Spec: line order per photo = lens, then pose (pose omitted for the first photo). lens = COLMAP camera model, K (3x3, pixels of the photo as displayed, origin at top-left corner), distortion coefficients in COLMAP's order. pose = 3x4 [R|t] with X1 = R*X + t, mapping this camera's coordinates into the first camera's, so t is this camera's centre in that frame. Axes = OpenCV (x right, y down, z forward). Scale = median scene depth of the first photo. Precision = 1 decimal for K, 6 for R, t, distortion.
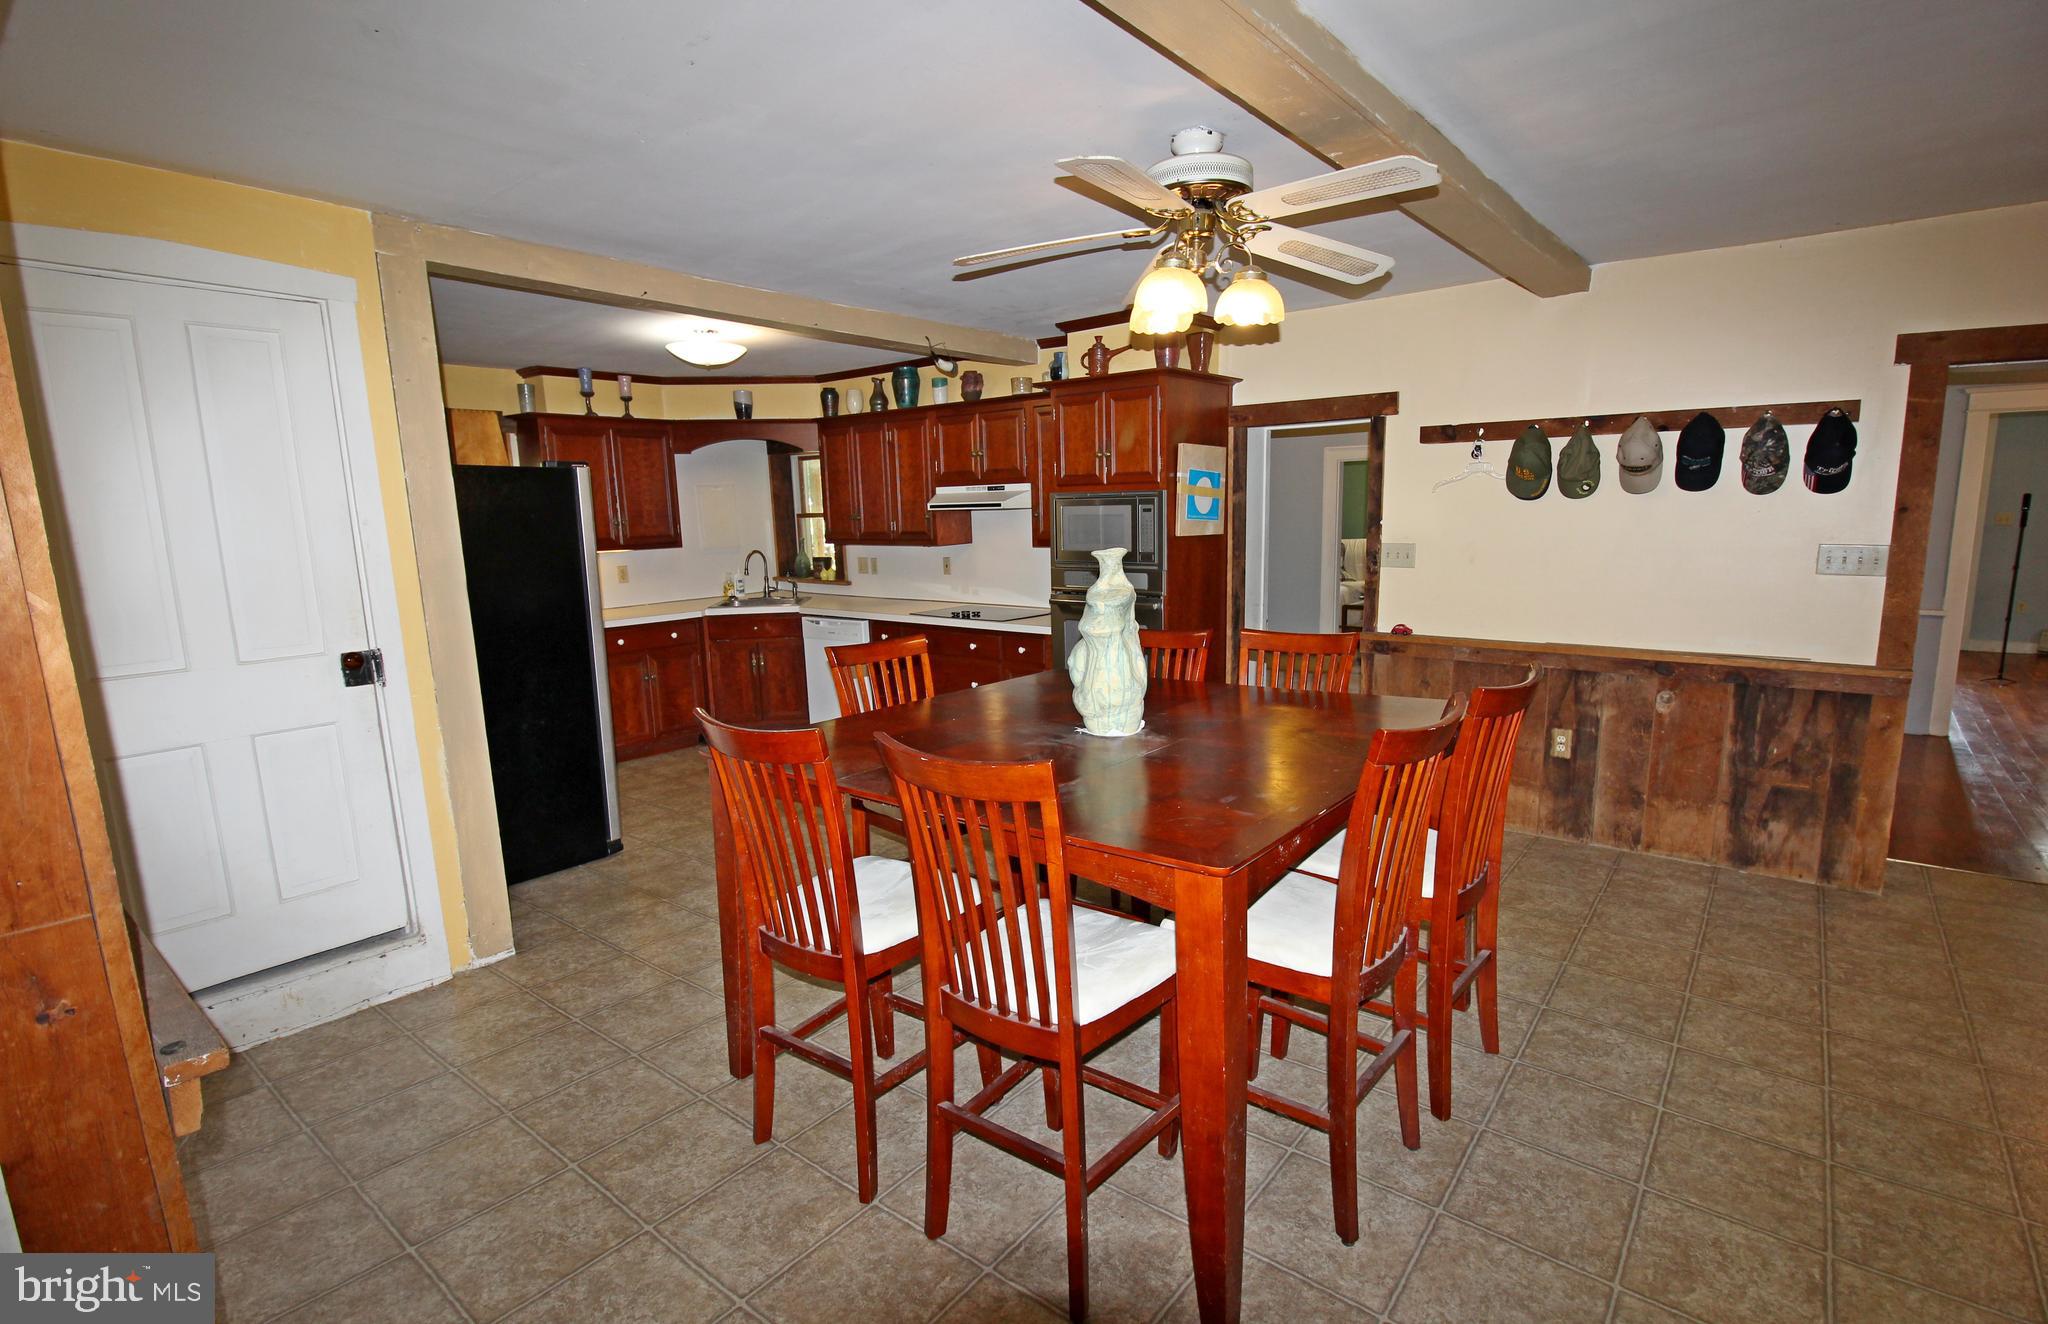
lens RADIAL K [[963.1, 0, 1051.2], [0, 963.1, 672.8], [0, 0, 1]] dist [-0.007963, -0.003024]
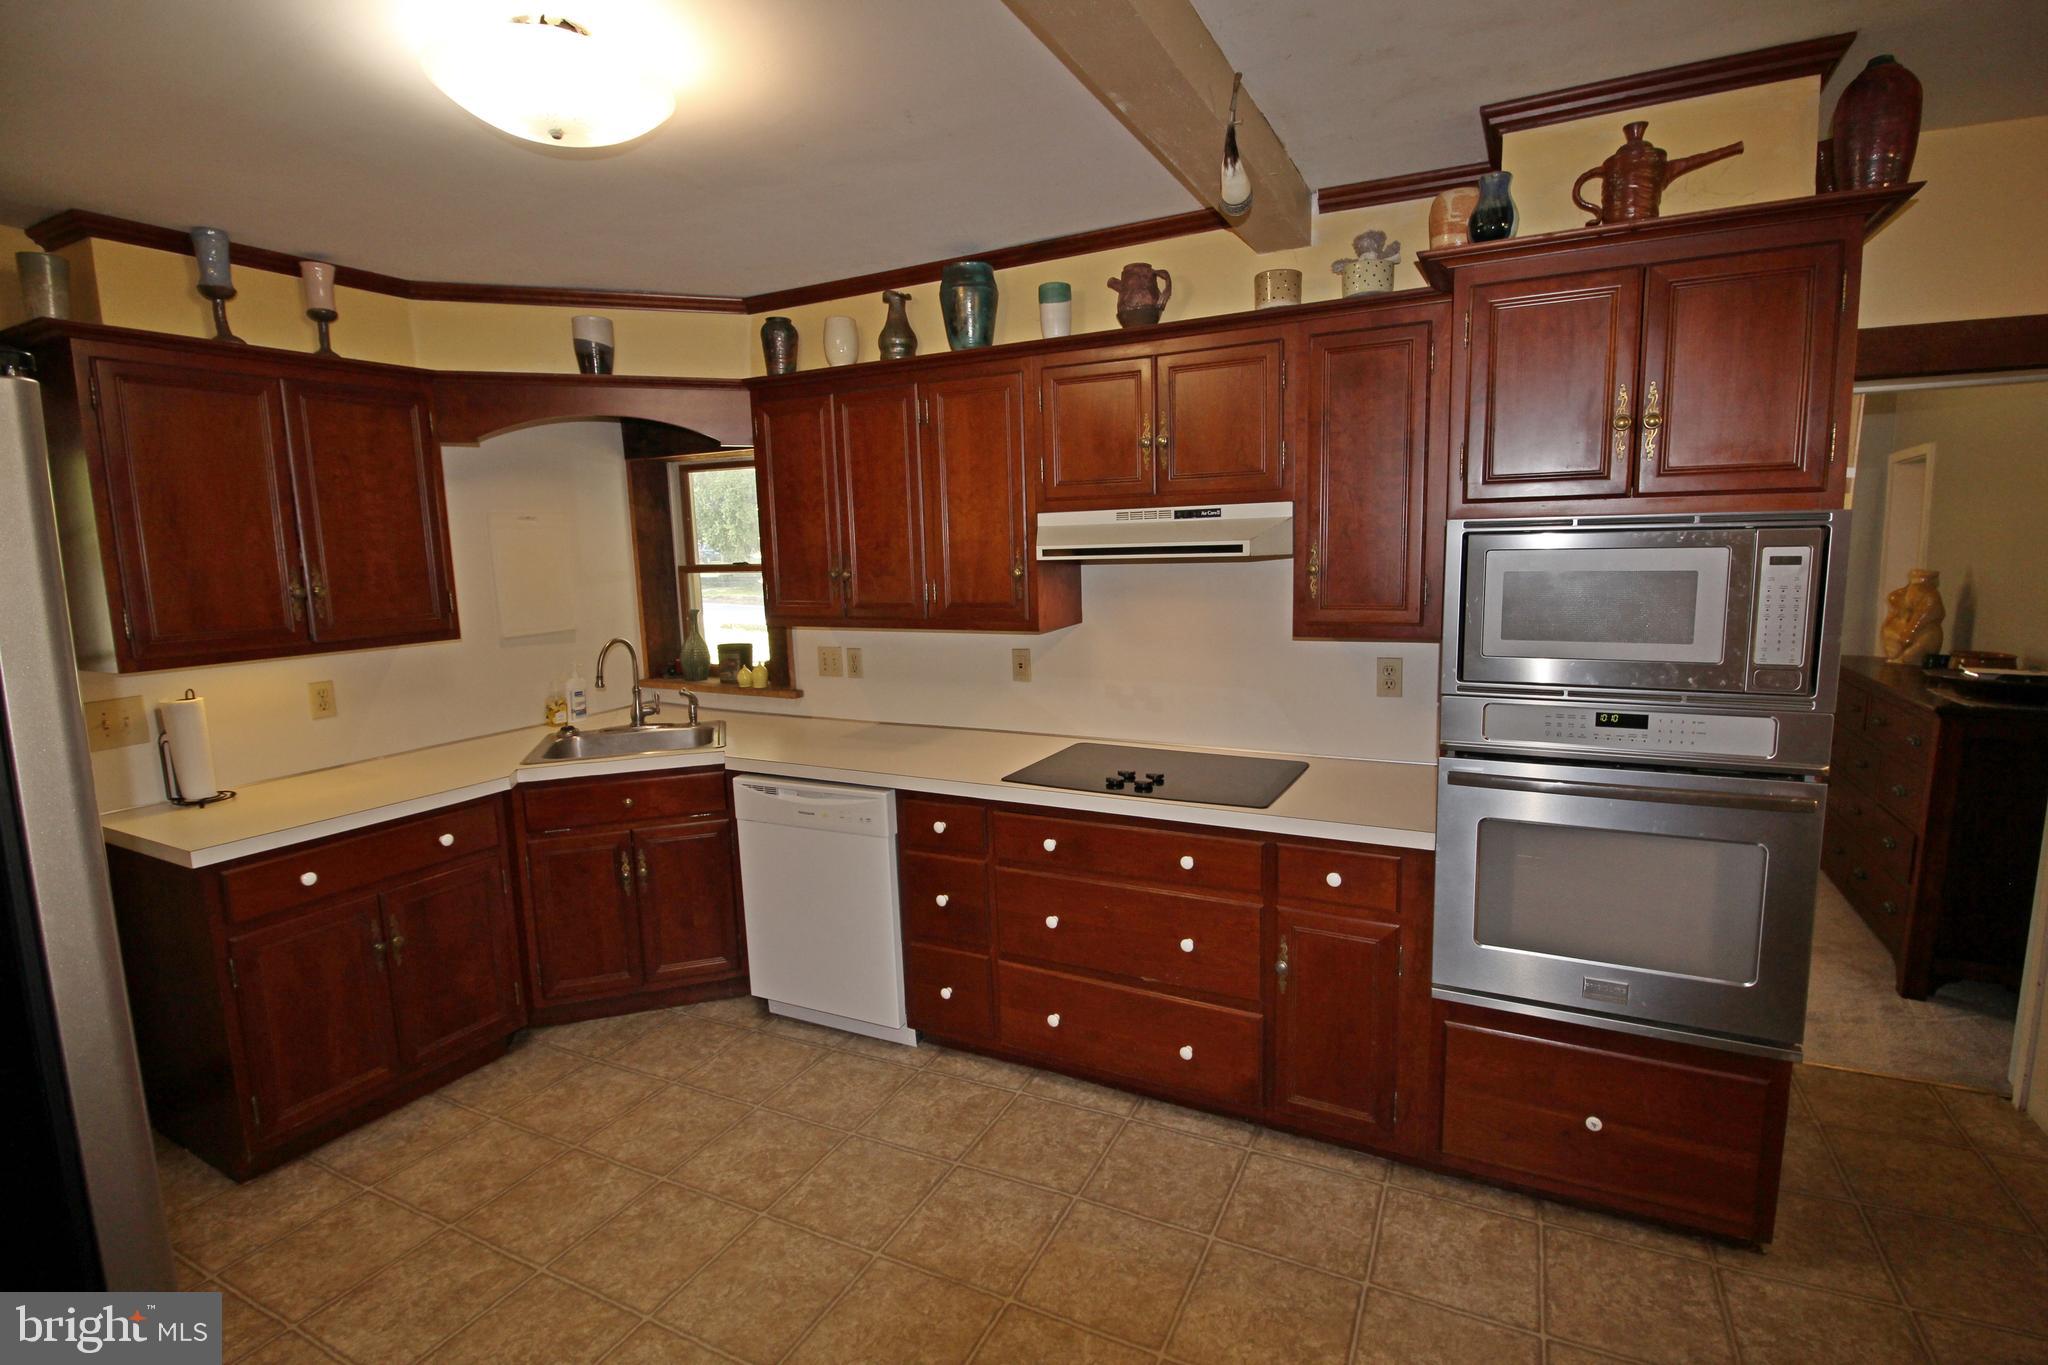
lens RADIAL K [[952.4, 0, 1052.4], [0, 952.4, 677.9], [0, 0, 1]] dist [-0.002644, -0.011742]
pose [[0.978221, -0.031141, 0.205216, -0.271008], [0.039043, 0.998639, -0.034566, -0.117374], [-0.203861, 0.041826, 0.978106, 0.672119]]
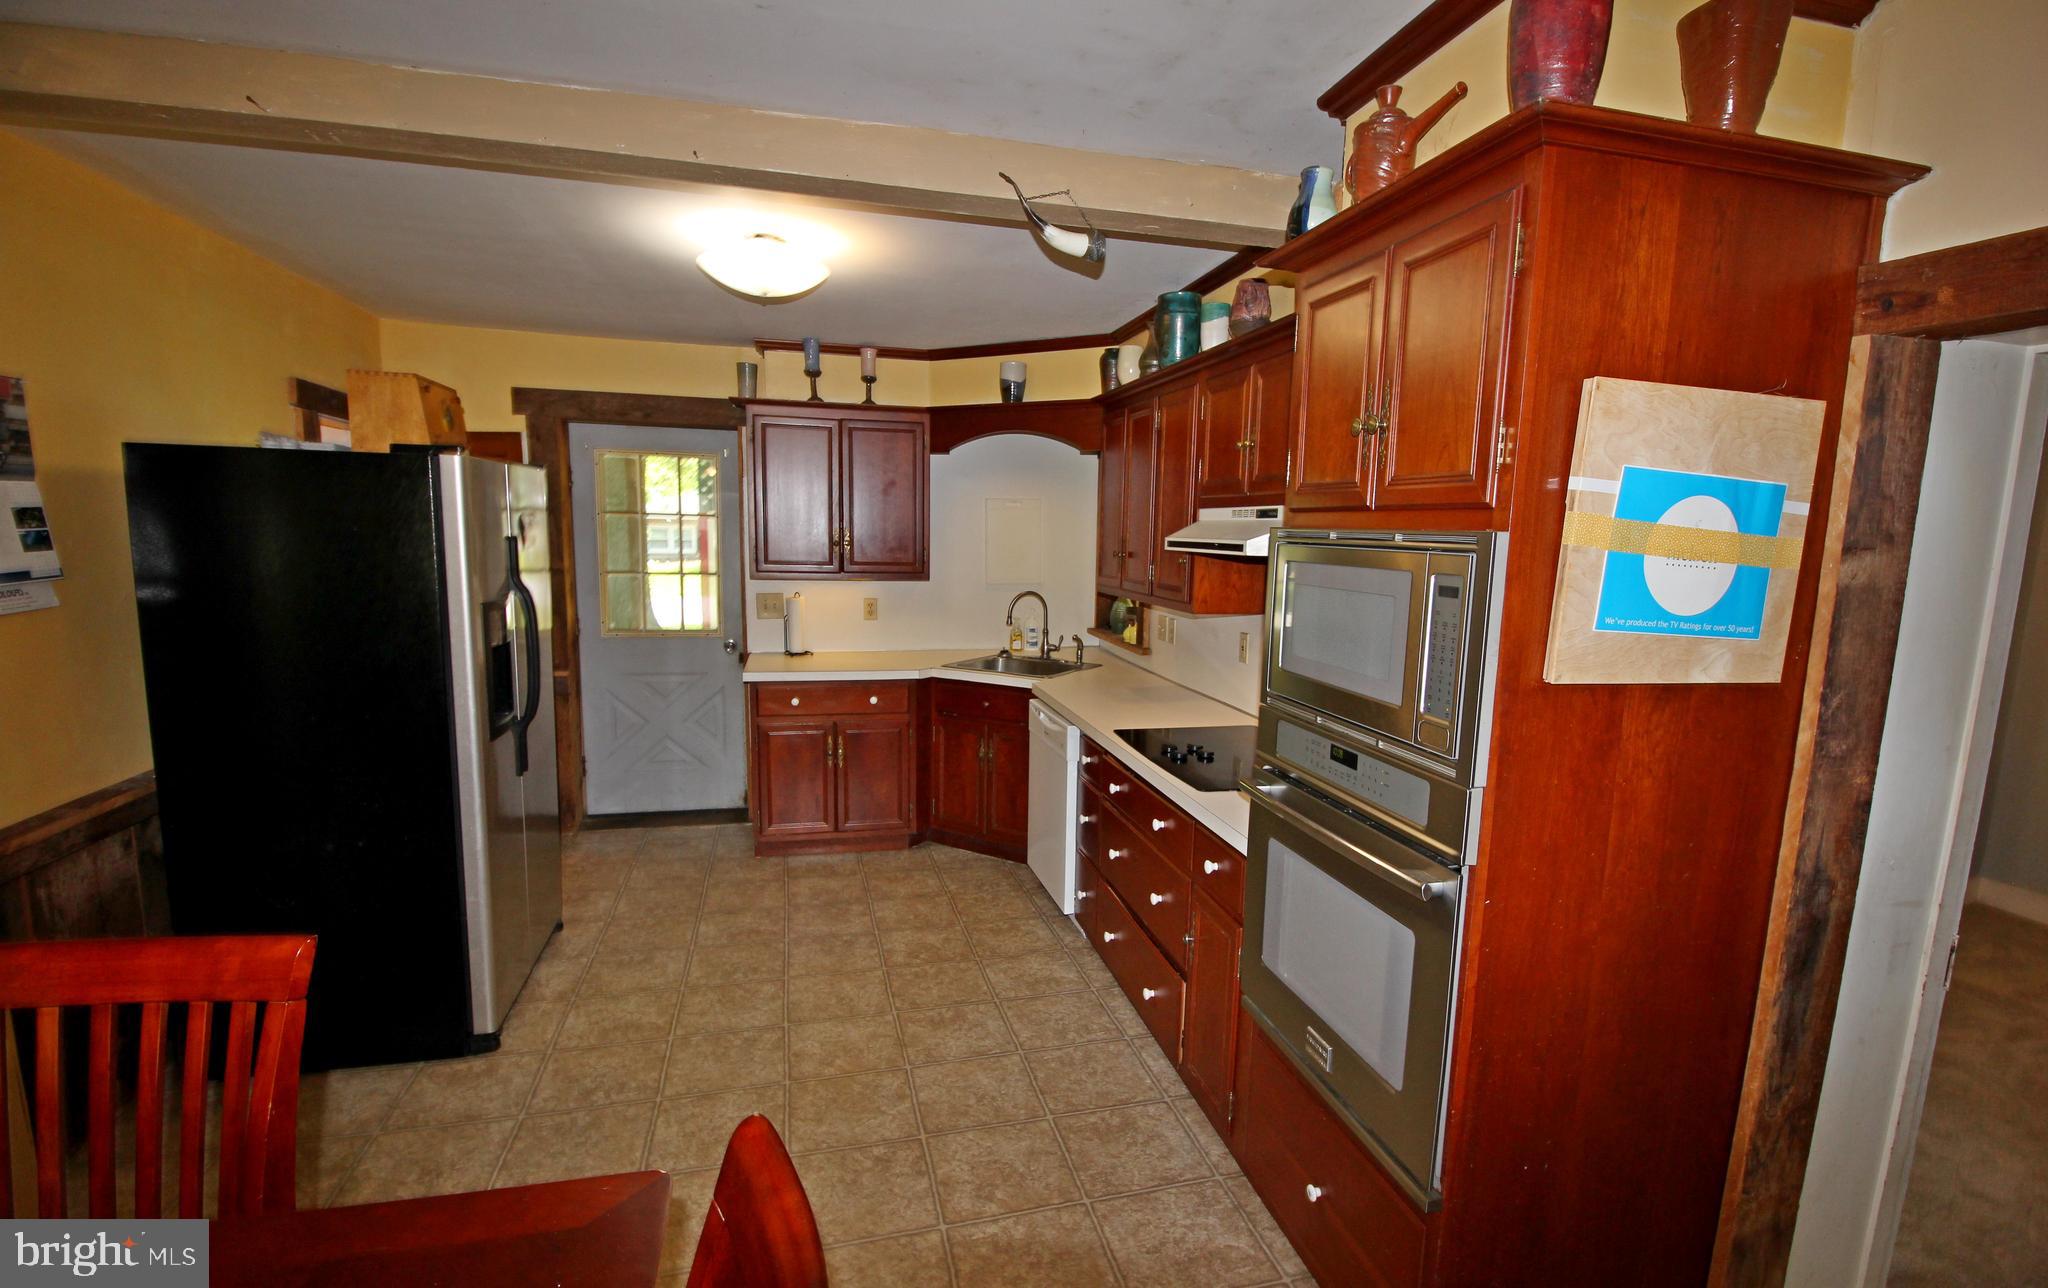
lens RADIAL K [[950.1, 0, 1051.3], [0, 950.1, 676.0], [0, 0, 1]] dist [-0.017531, -0.001972]
pose [[0.799697, 0.133474, -0.585379, 0.179002], [-0.144623, 0.989092, 0.027954, -0.128493], [0.582725, 0.062304, 0.810278, 0.656825]]
